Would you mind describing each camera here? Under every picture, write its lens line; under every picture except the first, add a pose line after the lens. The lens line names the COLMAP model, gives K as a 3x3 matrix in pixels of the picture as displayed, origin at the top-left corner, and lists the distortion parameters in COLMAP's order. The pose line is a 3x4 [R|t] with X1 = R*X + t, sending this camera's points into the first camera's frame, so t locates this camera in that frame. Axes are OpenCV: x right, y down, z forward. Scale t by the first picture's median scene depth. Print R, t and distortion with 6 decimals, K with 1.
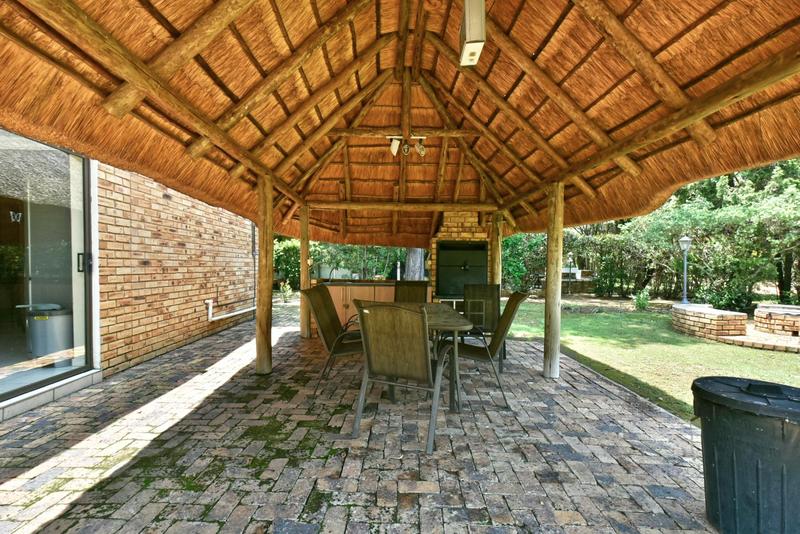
lens RADIAL K [[355.9, 0, 401.4], [0, 355.9, 268.3], [0, 0, 1]] dist [0.002394, -0.000389]
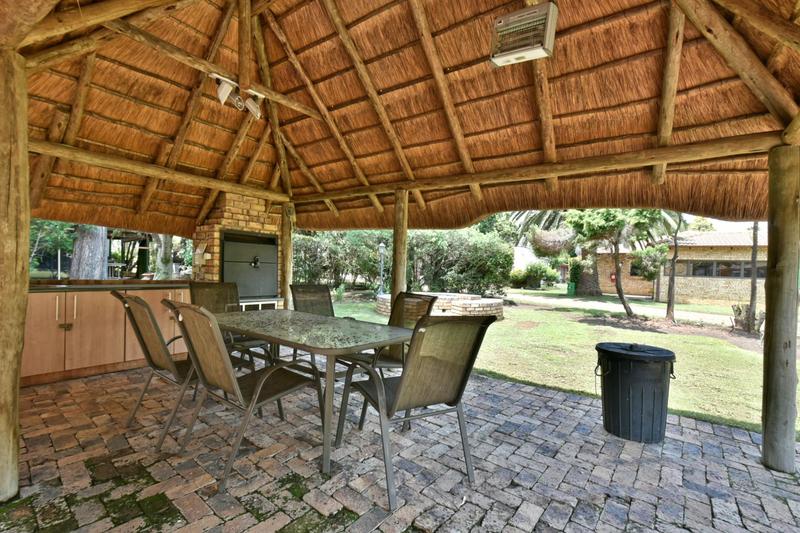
lens RADIAL K [[355.9, 0, 399.8], [0, 355.9, 266.5], [0, 0, 1]] dist [0.002394, -0.000389]
pose [[0.624607, 0.016571, 0.780764, -0.414373], [-0.023464, 0.999722, -0.002447, -0.003602], [-0.780587, -0.016791, 0.624821, 0.333715]]
